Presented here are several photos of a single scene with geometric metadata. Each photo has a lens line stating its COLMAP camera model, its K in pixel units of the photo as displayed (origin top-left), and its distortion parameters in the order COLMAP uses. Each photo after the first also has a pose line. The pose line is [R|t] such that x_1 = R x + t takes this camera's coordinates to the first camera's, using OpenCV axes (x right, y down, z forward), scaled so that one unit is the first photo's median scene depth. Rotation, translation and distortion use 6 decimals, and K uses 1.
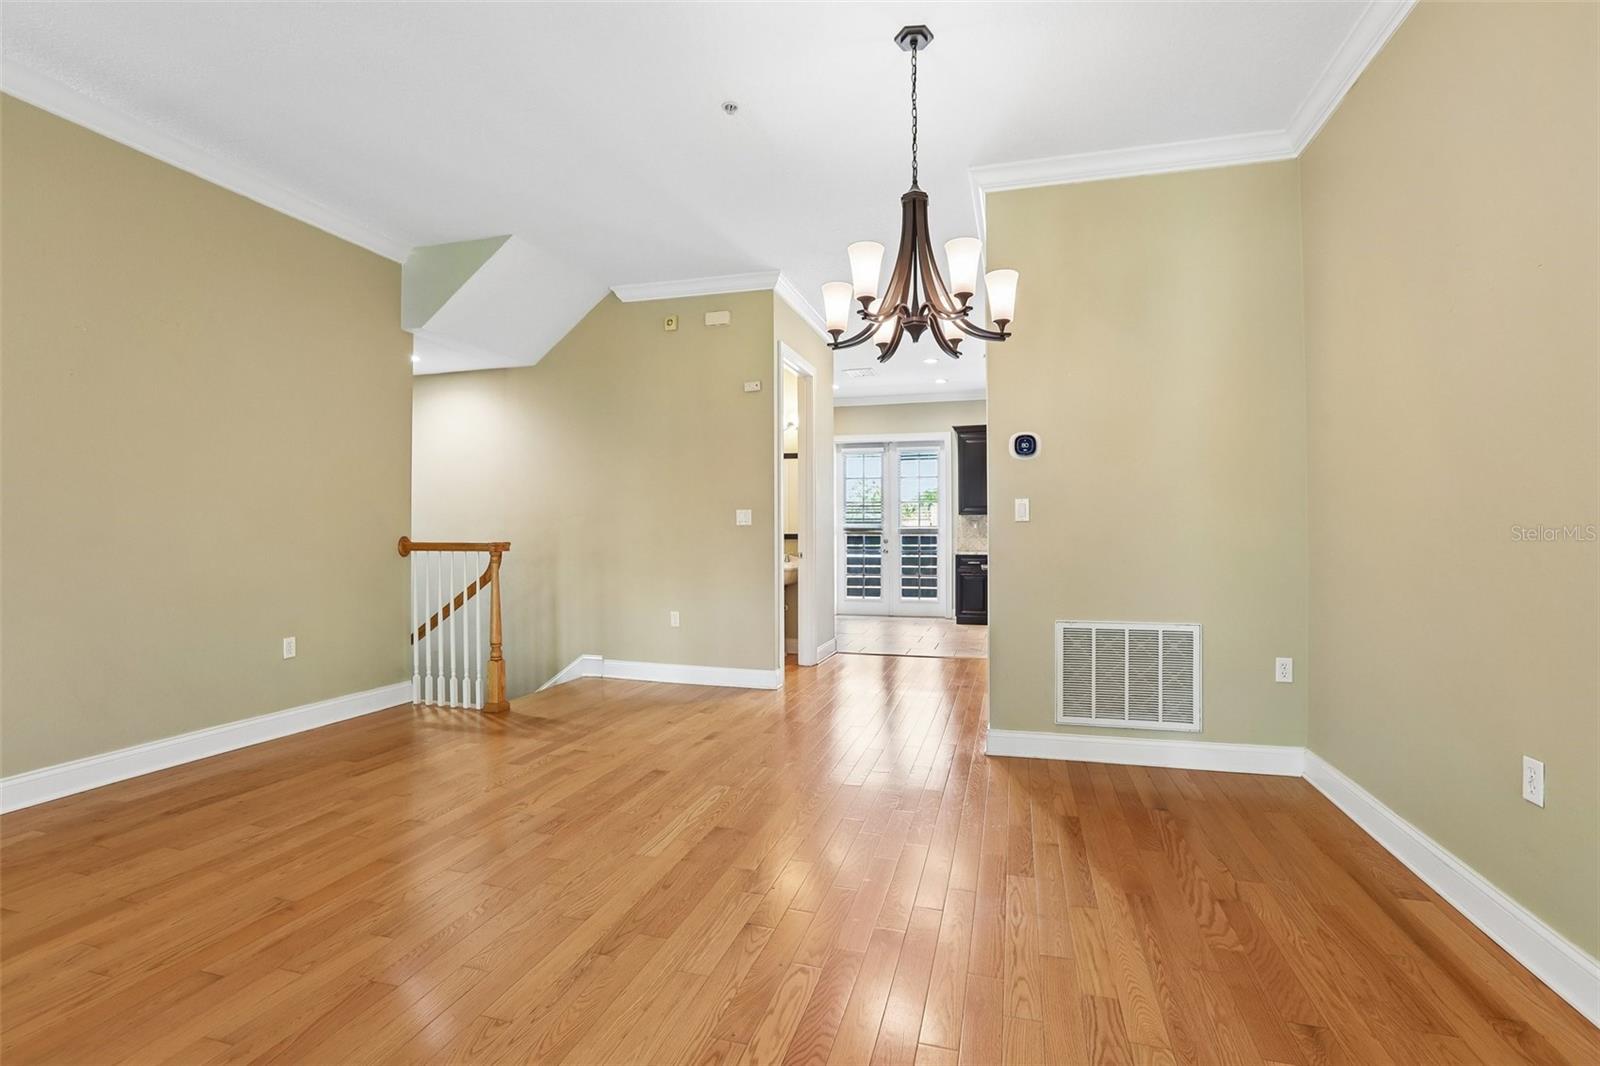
lens RADIAL K [[743.5, 0, 796.6], [0, 743.5, 533.6], [0, 0, 1]] dist [-0.060566, 0.028491]
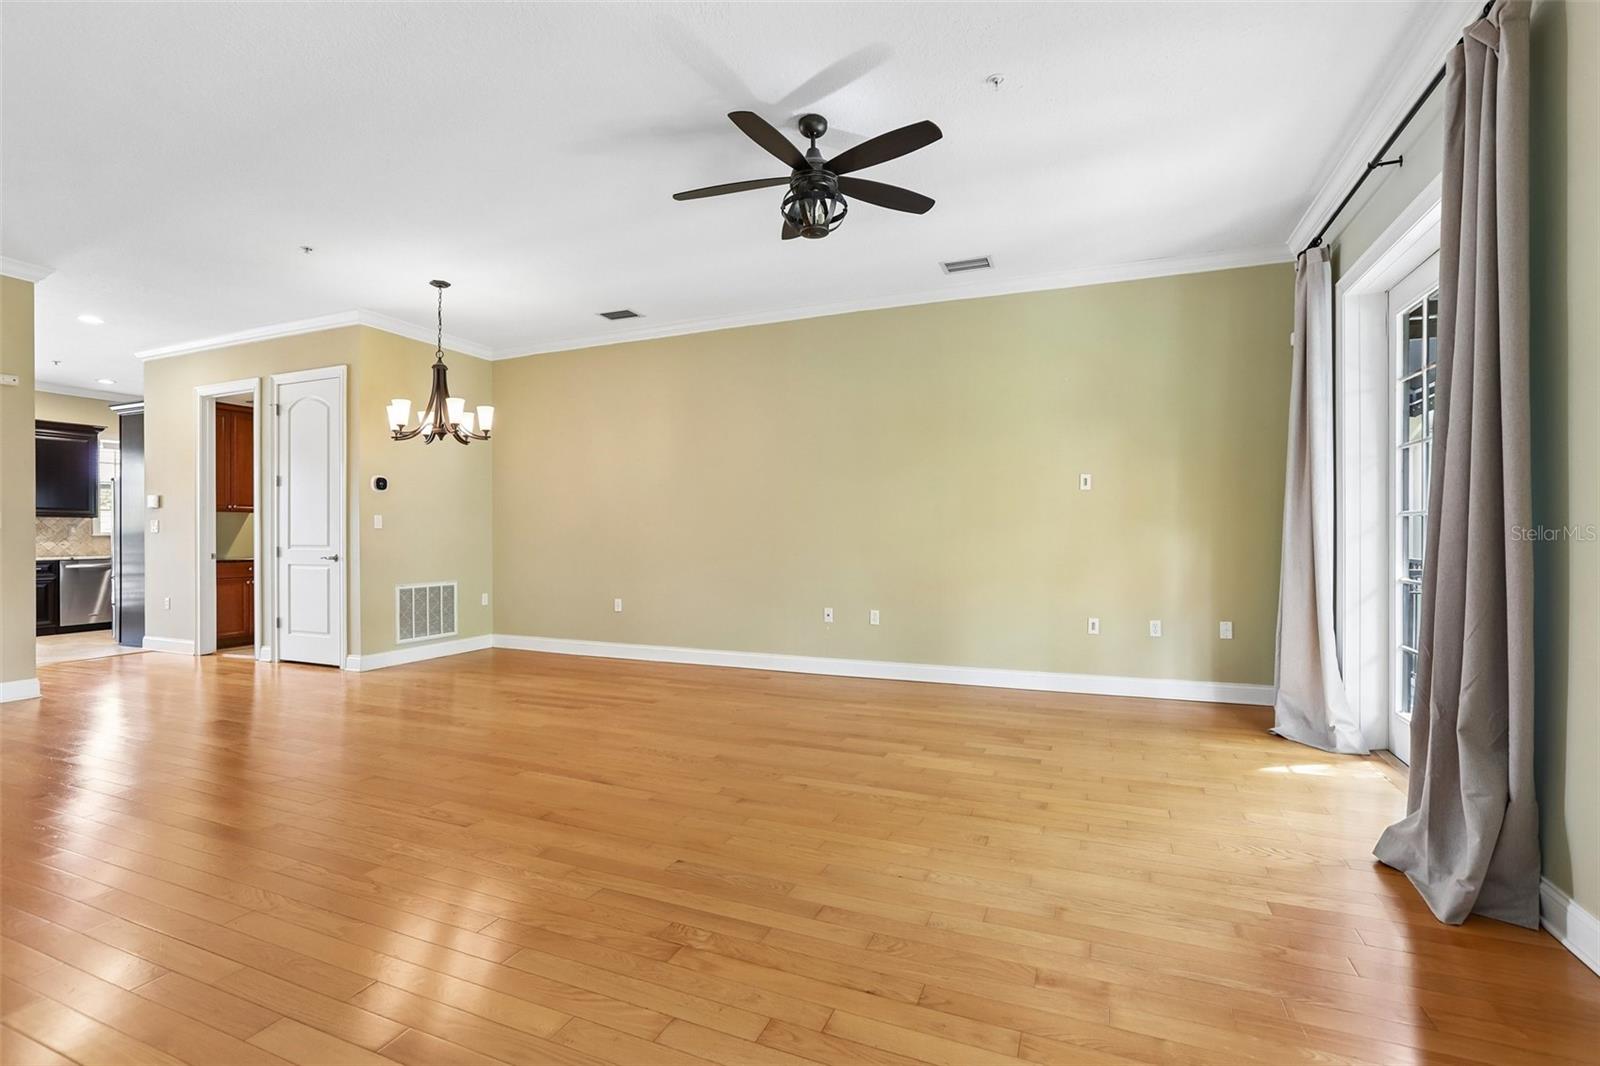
lens RADIAL K [[743.5, 0, 796.6], [0, 743.5, 533.6], [0, 0, 1]] dist [-0.060566, 0.028491]
pose [[0.111676, -0.000770, 0.993744, -0.947694], [0.007294, 0.999973, -0.000045, 0.001467], [-0.993718, 0.007253, 0.111678, -0.101153]]
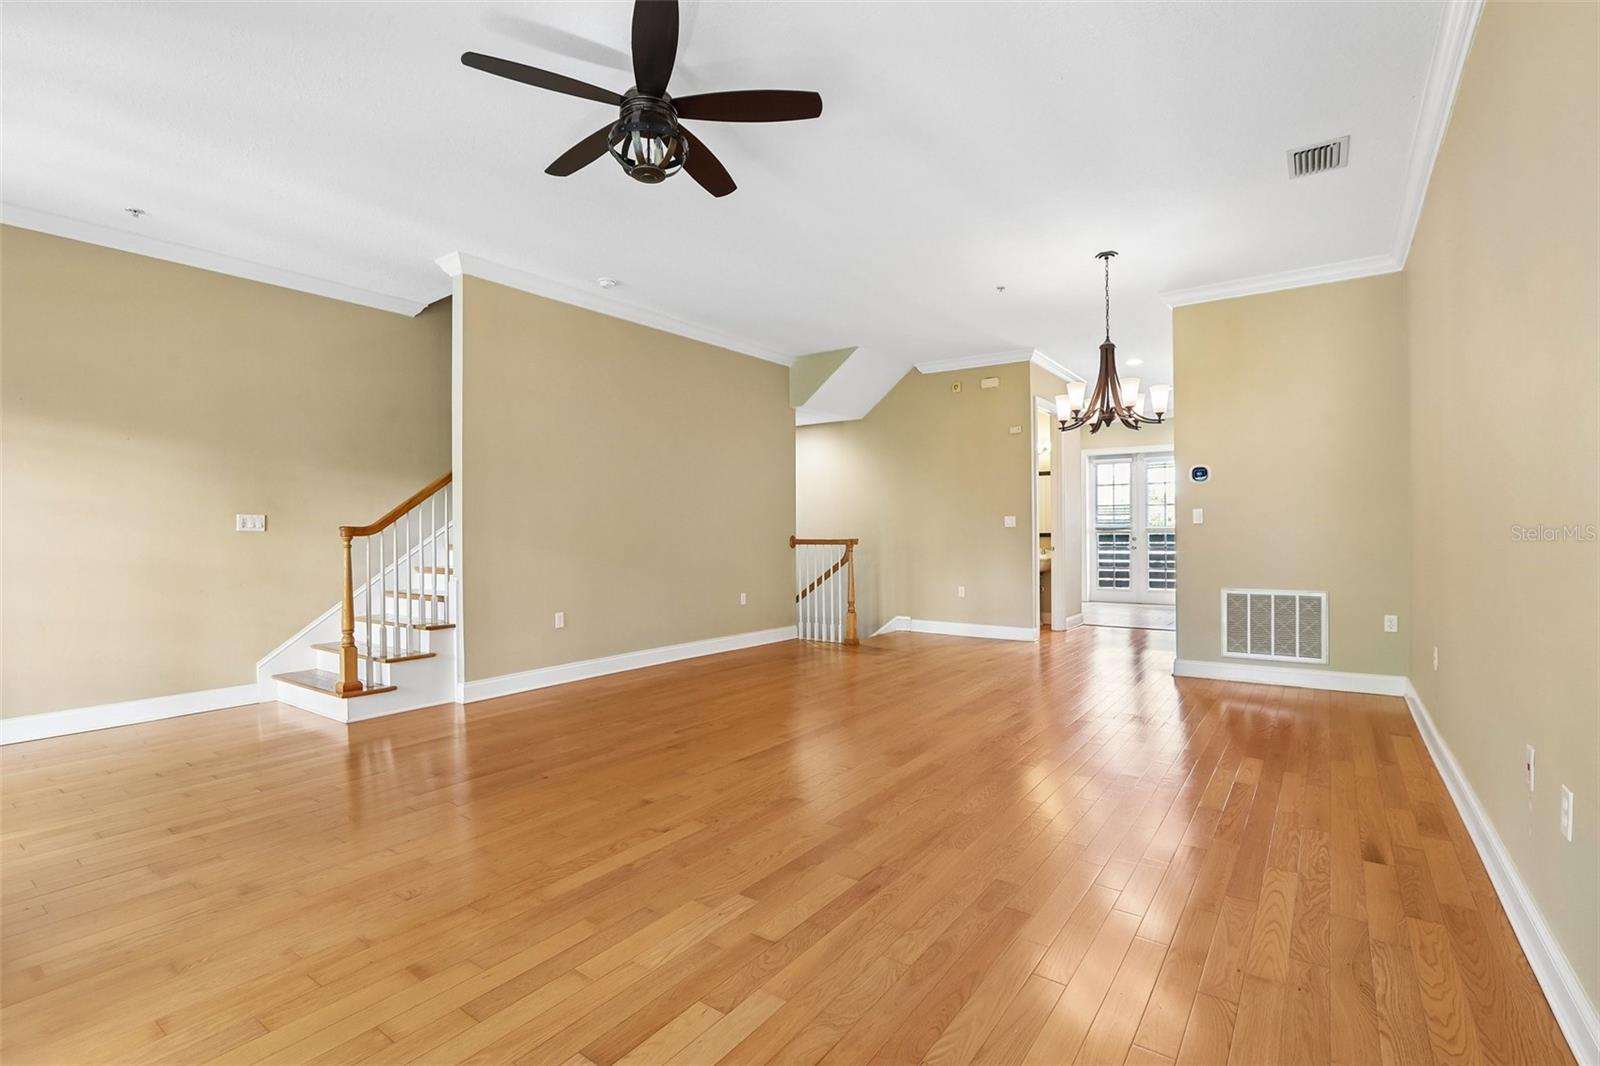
lens RADIAL K [[743.5, 0, 796.6], [0, 743.5, 533.6], [0, 0, 1]] dist [-0.060566, 0.028491]
pose [[0.941179, -0.004688, -0.337877, 0.026655], [0.004315, 0.999989, -0.001855, 0.002611], [0.337882, 0.000288, 0.941188, -0.538226]]
